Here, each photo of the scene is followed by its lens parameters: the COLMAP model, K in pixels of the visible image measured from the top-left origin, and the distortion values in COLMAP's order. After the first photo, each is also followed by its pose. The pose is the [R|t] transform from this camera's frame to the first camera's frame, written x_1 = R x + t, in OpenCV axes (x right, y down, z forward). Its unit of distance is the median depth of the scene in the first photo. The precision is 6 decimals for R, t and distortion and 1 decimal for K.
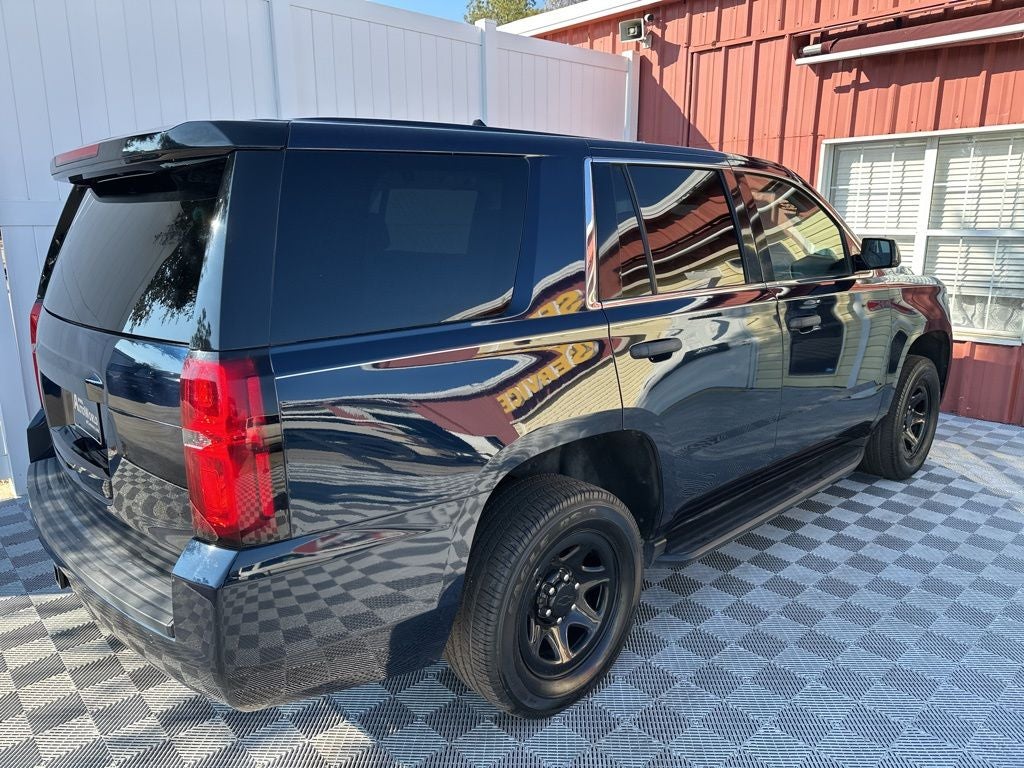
lens RADIAL K [[705.0, 0, 514.1], [0, 705.0, 384.4], [0, 0, 1]] dist [0.023153, -0.002422]
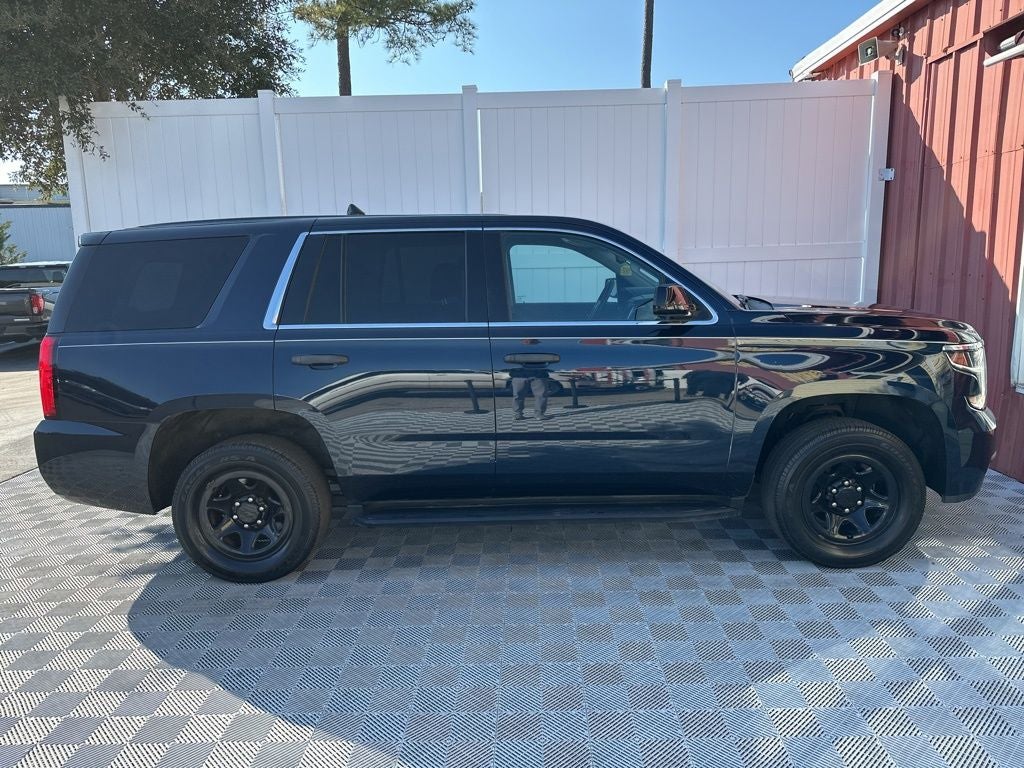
lens RADIAL K [[705.0, 0, 539.3], [0, 705.0, 369.7], [0, 0, 1]] dist [0.023153, -0.002422]
pose [[0.723709, 0.089699, -0.684251, 0.846956], [-0.133955, 0.990917, -0.011779, -0.040580], [0.676979, 0.100184, 0.729152, 0.137694]]
